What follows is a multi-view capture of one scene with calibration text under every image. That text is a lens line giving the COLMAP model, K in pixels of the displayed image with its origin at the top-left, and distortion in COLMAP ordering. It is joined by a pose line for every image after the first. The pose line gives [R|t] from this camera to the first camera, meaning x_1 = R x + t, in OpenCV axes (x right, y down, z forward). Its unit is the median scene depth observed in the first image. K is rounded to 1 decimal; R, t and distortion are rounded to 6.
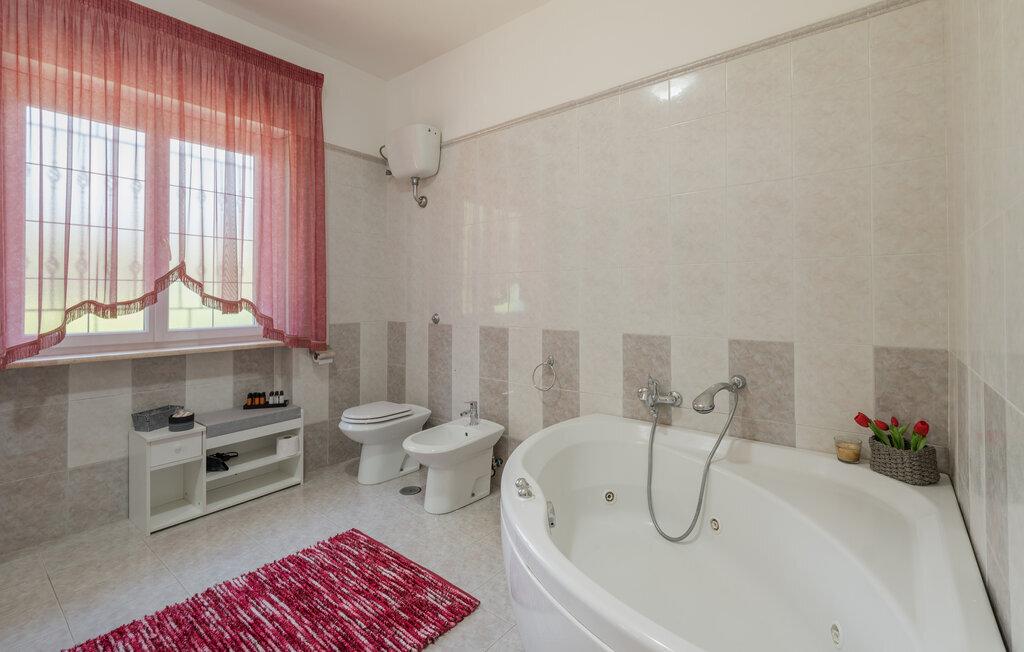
lens RADIAL K [[464.5, 0, 512.3], [0, 464.5, 293.8], [0, 0, 1]] dist [0.000817, -0.000930]
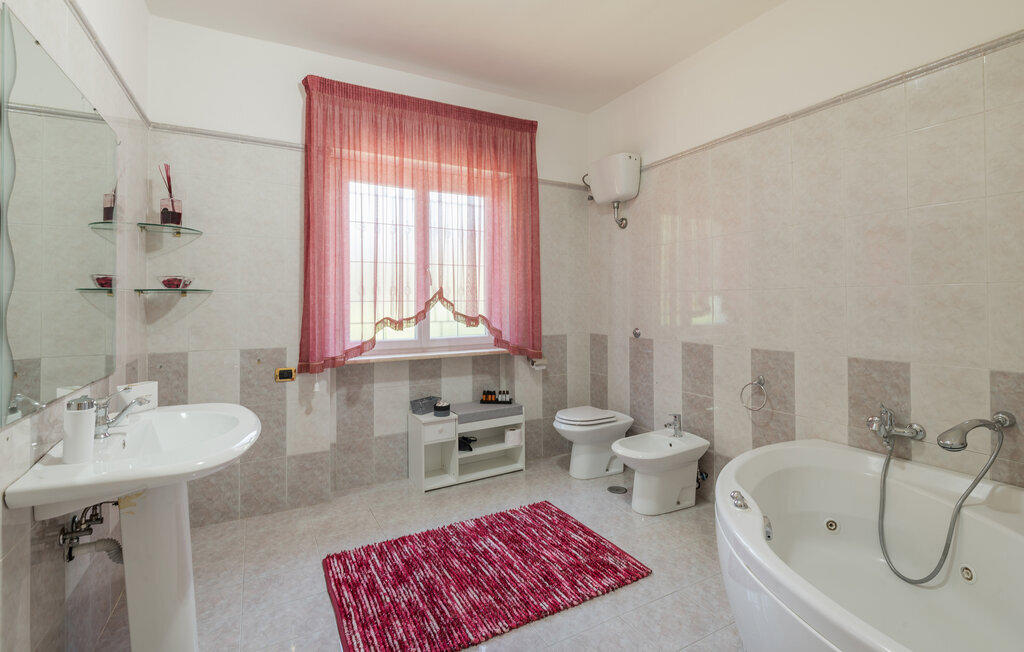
lens RADIAL K [[467.0, 0, 508.7], [0, 467.0, 298.5], [0, 0, 1]] dist [0.010849, -0.012472]
pose [[0.923225, -0.004616, -0.384232, -0.029287], [0.005020, 0.999987, 0.000048, -0.033459], [0.384227, -0.001973, 0.923236, -0.128948]]
